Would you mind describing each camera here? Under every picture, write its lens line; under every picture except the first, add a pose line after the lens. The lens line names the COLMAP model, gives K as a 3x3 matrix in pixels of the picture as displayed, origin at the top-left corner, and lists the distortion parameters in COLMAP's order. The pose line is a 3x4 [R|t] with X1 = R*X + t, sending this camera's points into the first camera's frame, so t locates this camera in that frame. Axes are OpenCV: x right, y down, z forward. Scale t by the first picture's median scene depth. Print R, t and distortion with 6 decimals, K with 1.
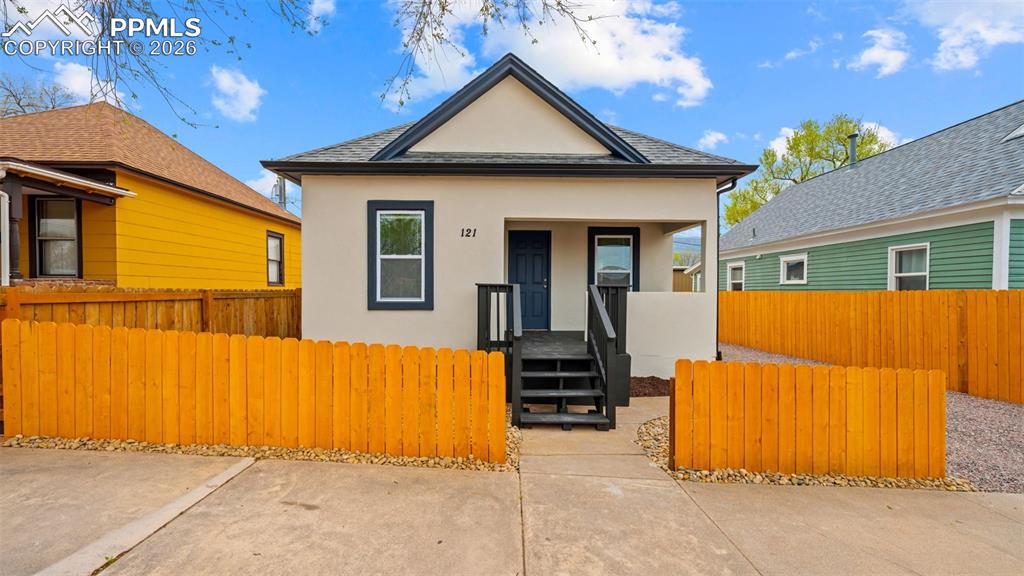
lens RADIAL K [[419.5, 0, 512.2], [0, 419.5, 292.6], [0, 0, 1]] dist [0.001272, 0.000036]
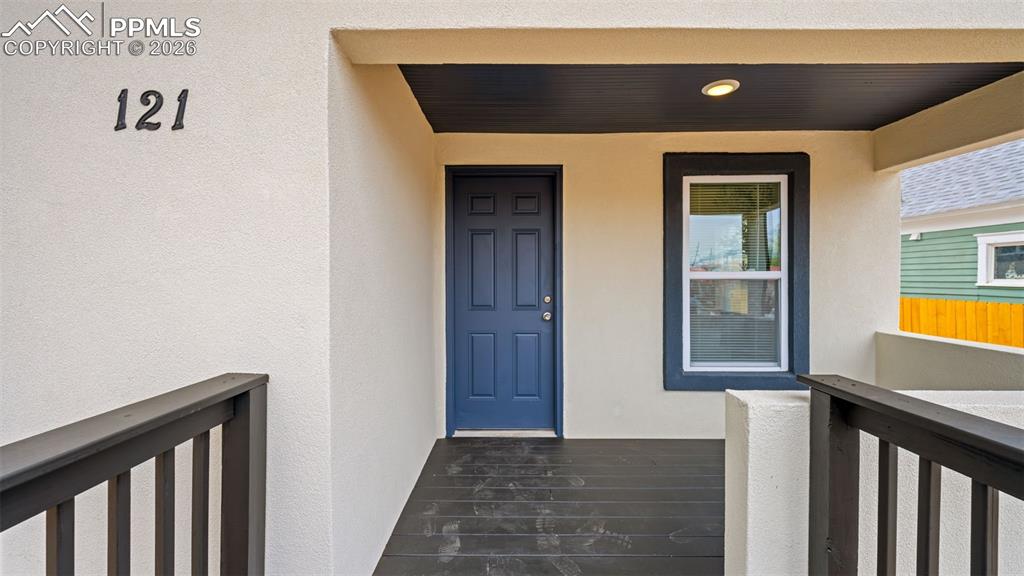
lens RADIAL K [[419.5, 0, 509.6], [0, 419.5, 280.5], [0, 0, 1]] dist [0.001272, 0.000036]
pose [[0.999747, -0.007516, -0.021208, 0.052972], [0.007593, 0.999965, 0.003528, -0.047917], [0.021181, -0.003688, 0.999769, 0.624404]]
